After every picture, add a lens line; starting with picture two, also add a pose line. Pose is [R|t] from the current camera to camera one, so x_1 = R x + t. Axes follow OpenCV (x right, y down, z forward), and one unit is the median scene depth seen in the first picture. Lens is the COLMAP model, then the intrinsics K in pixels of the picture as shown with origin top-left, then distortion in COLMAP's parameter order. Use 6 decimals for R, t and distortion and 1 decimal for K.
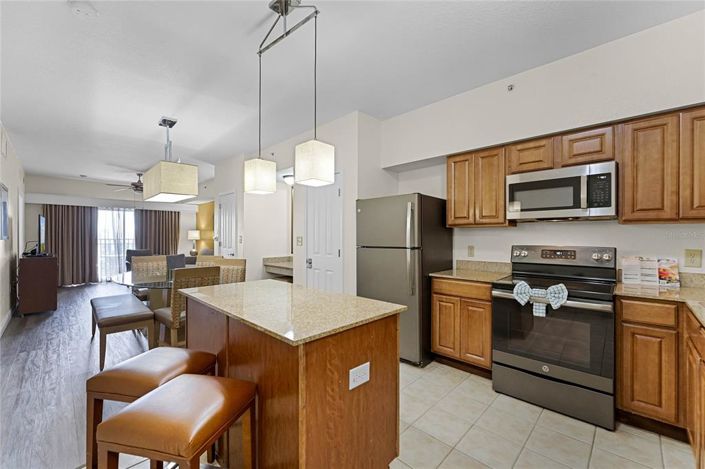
lens RADIAL K [[286.2, 0, 353.8], [0, 286.2, 237.6], [0, 0, 1]] dist [0.002497, 0.000159]
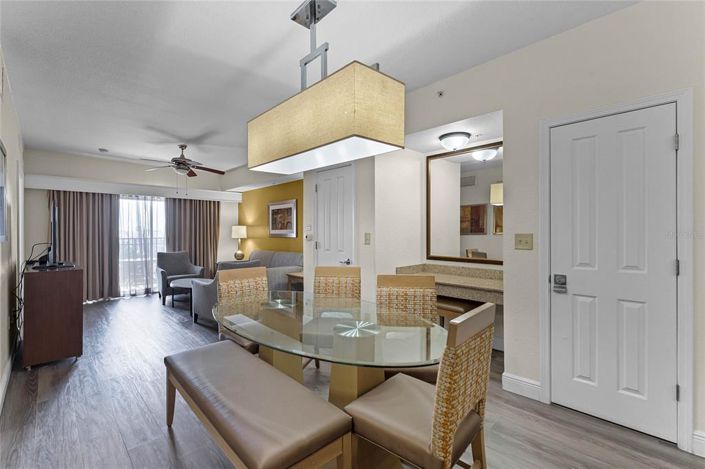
lens RADIAL K [[305.4, 0, 351.4], [0, 305.4, 232.8], [0, 0, 1]] dist [0.000428, -0.000157]
pose [[0.999856, -0.004196, -0.016448, -0.439316], [0.004125, 0.999982, -0.004325, -0.003568], [0.016466, 0.004256, 0.999855, 0.349544]]
